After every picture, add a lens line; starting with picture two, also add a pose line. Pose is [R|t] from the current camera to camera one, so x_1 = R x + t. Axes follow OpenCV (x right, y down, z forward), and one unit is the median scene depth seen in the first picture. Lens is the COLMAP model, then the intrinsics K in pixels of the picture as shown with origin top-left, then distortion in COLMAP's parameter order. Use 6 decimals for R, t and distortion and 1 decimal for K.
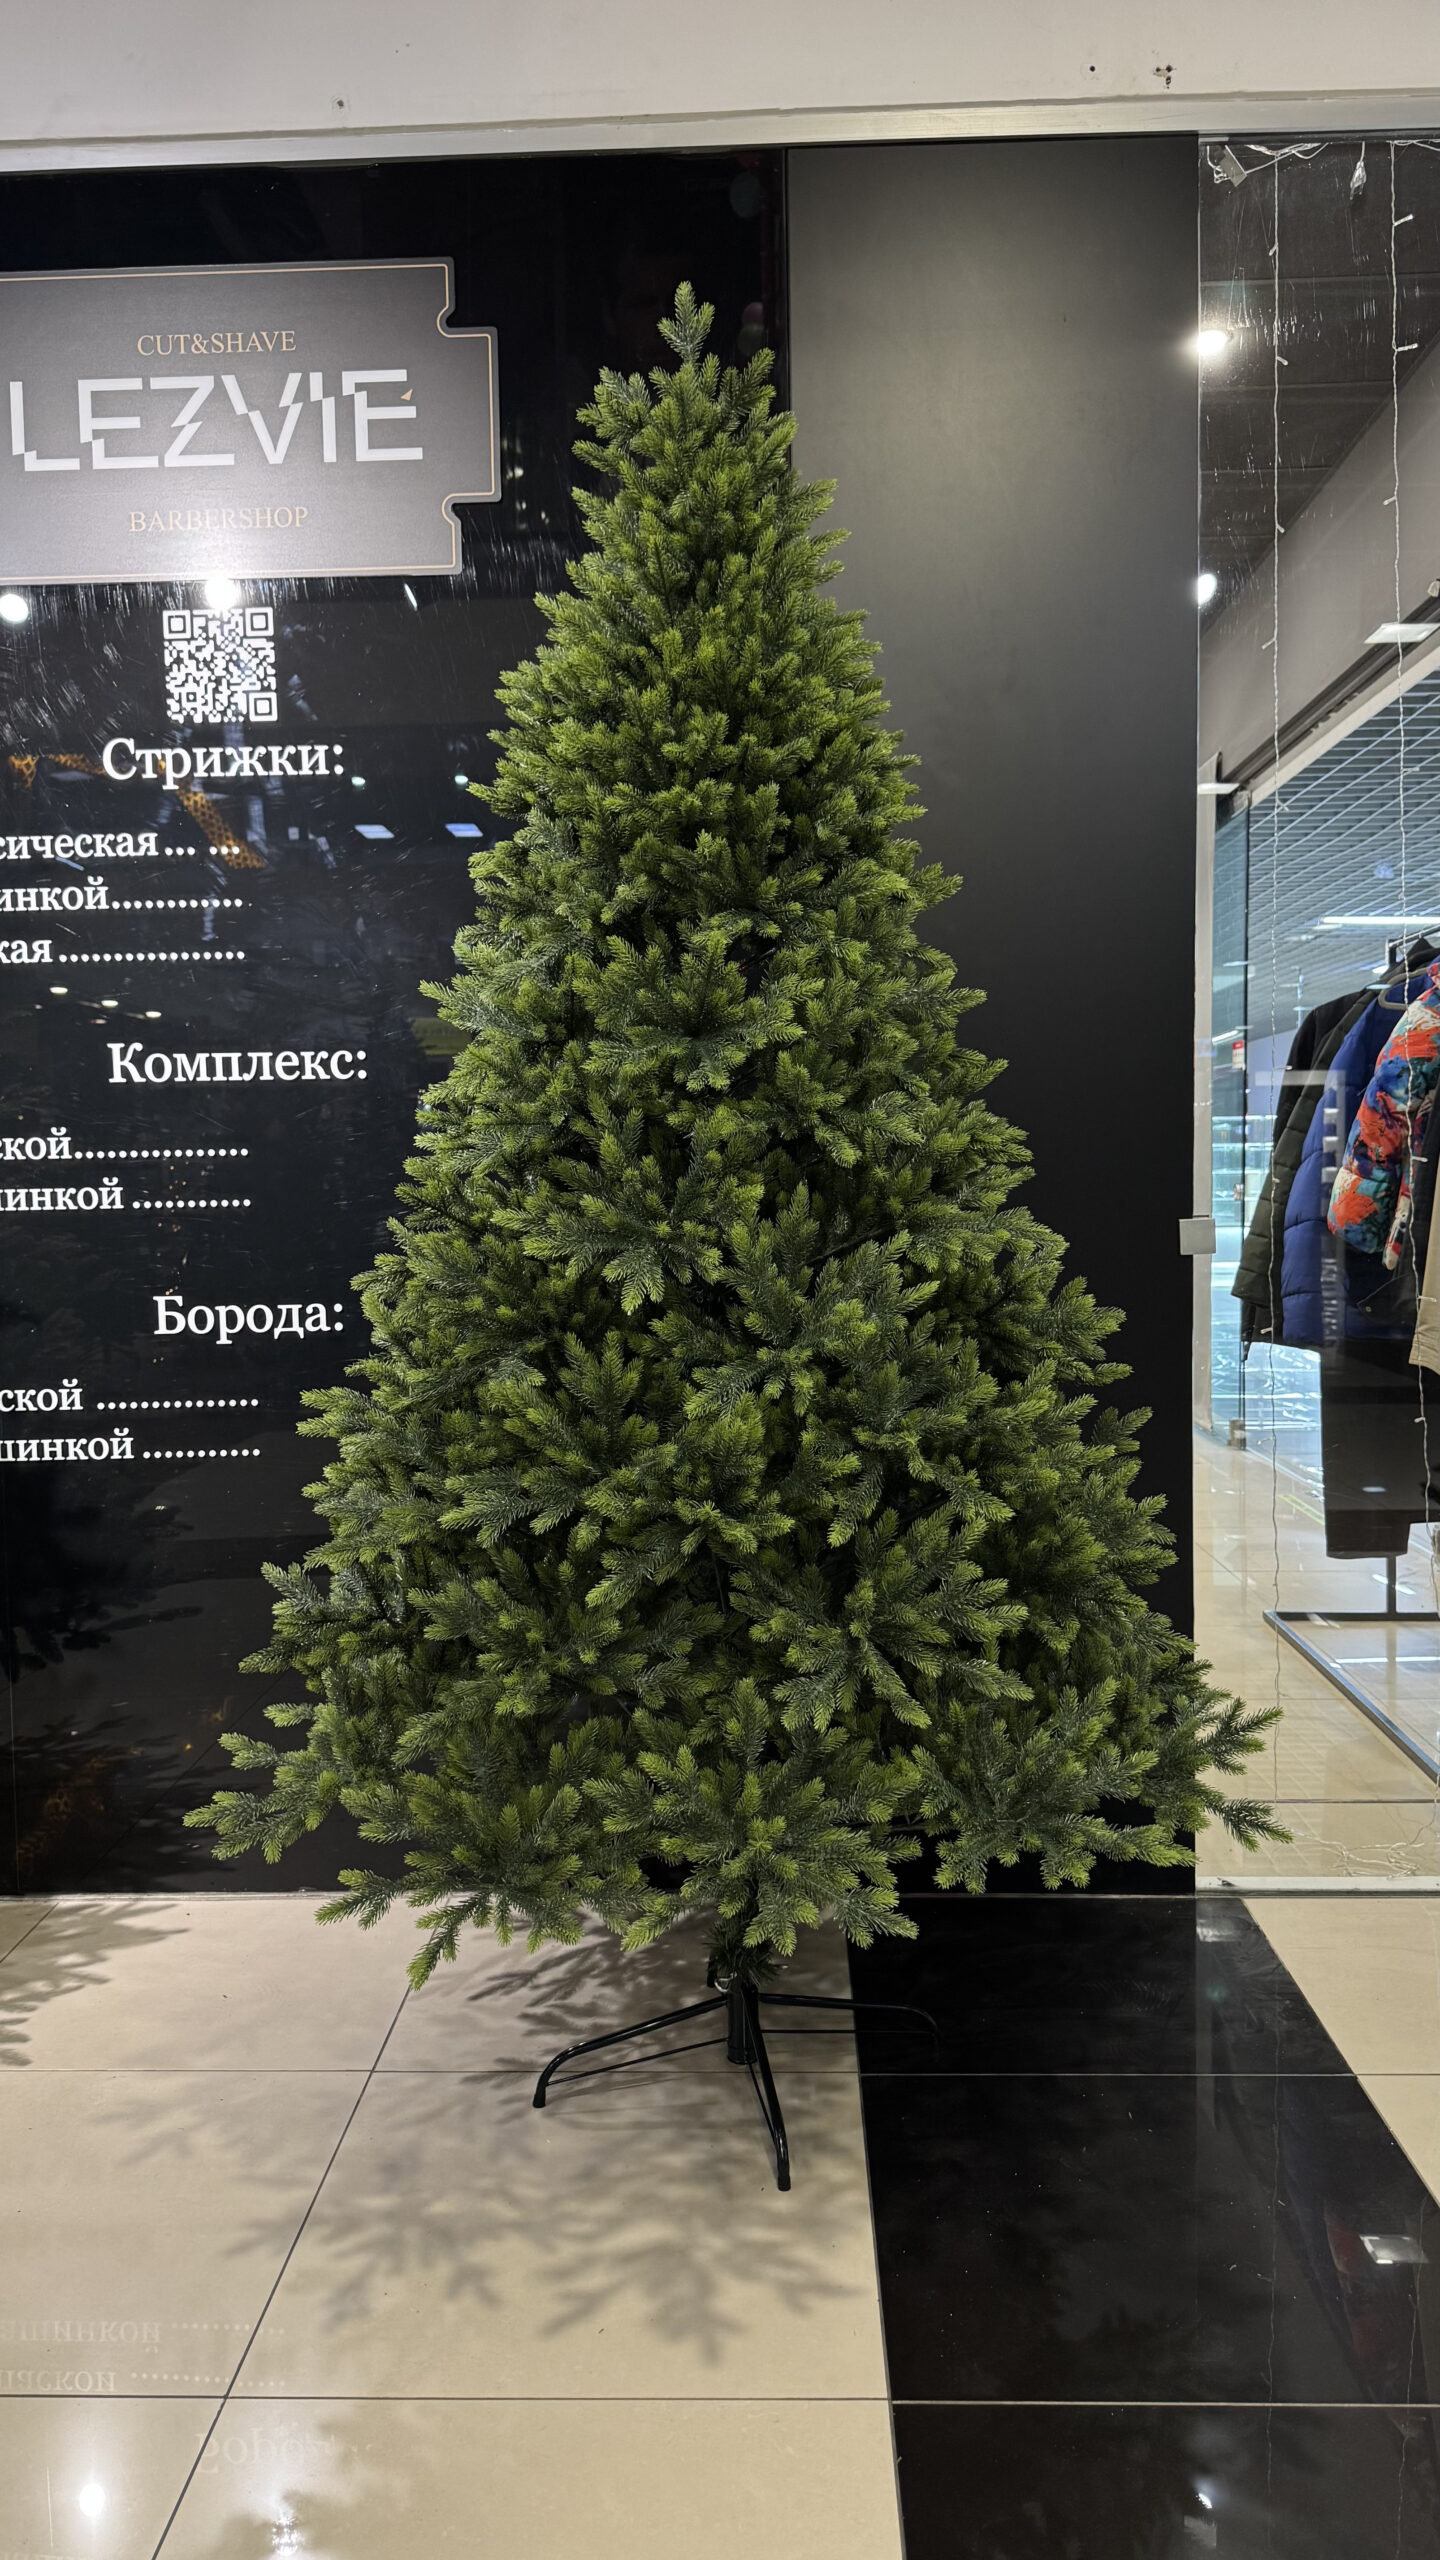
lens RADIAL K [[1866.3, 0, 724.4], [0, 1866.3, 1287.5], [0, 0, 1]] dist [0.146740, -0.166663]
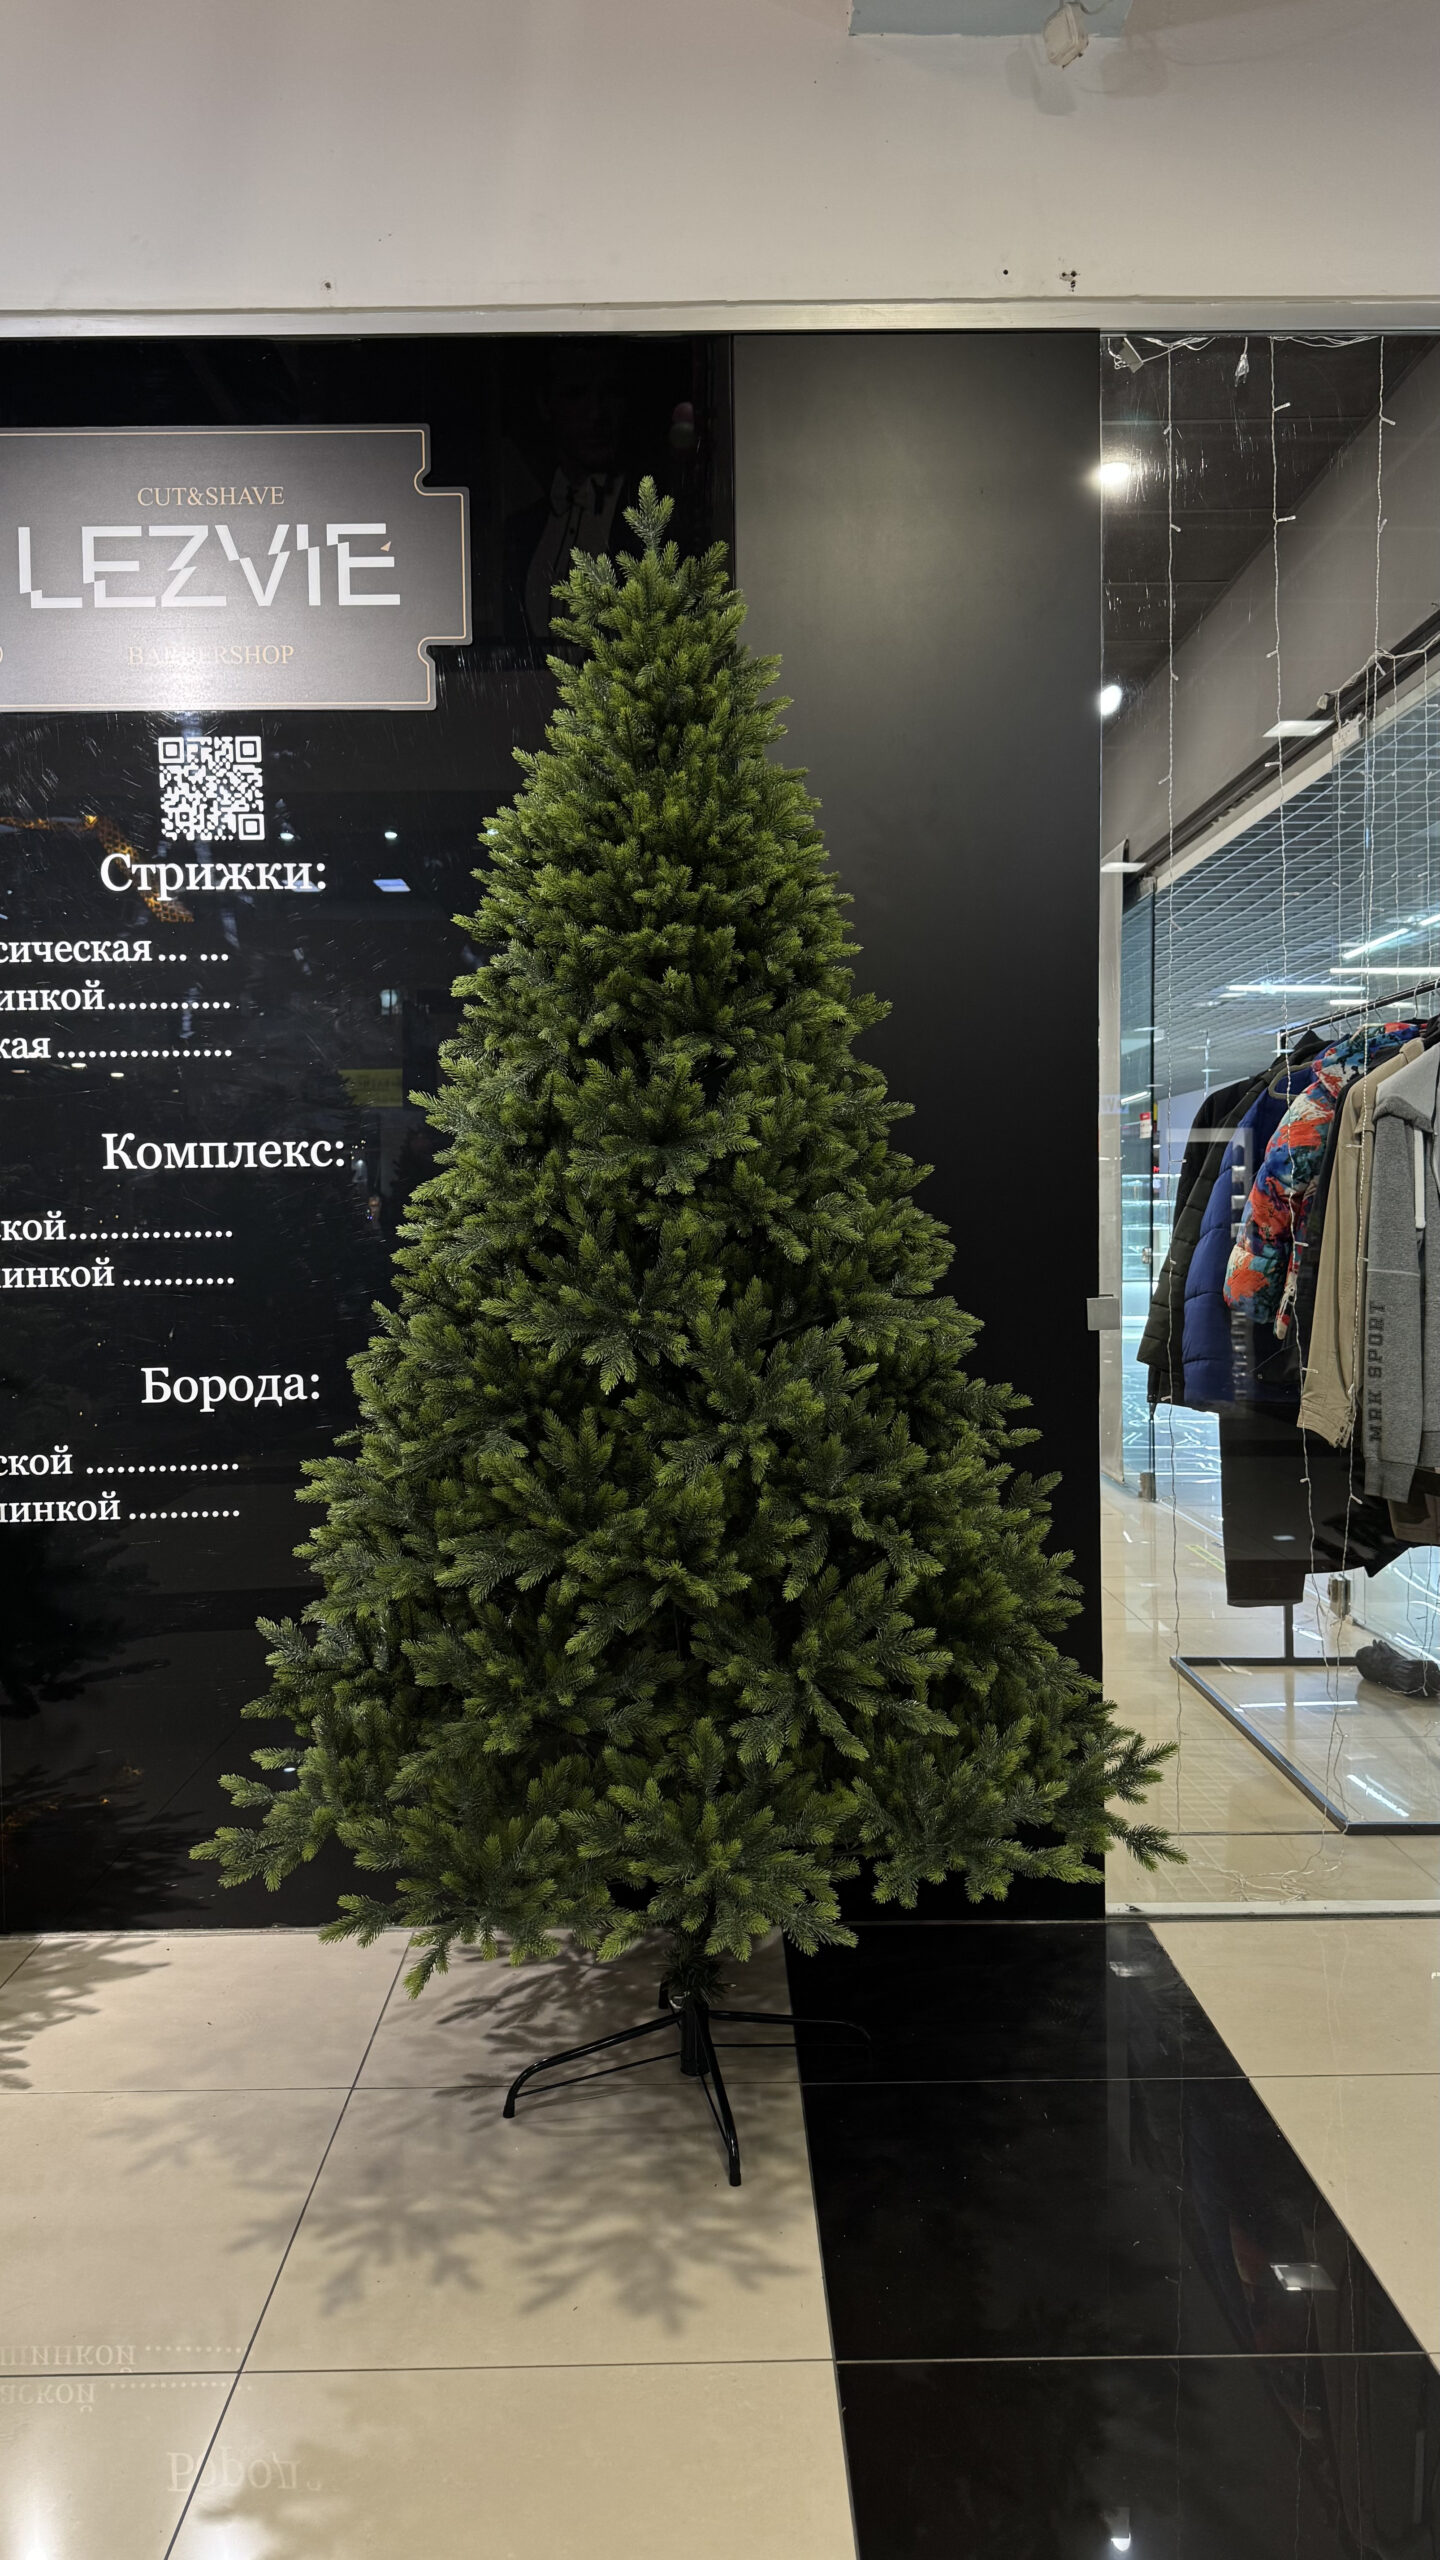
lens RADIAL K [[1928.4, 0, 720.0], [0, 1928.4, 1280.0], [0, 0, 1]] dist [0.154749, -0.177119]
pose [[0.998964, 0.002760, 0.045417, -0.024871], [-0.001671, 0.999711, -0.023985, -0.019454], [-0.045470, 0.023884, 0.998680, -0.125534]]
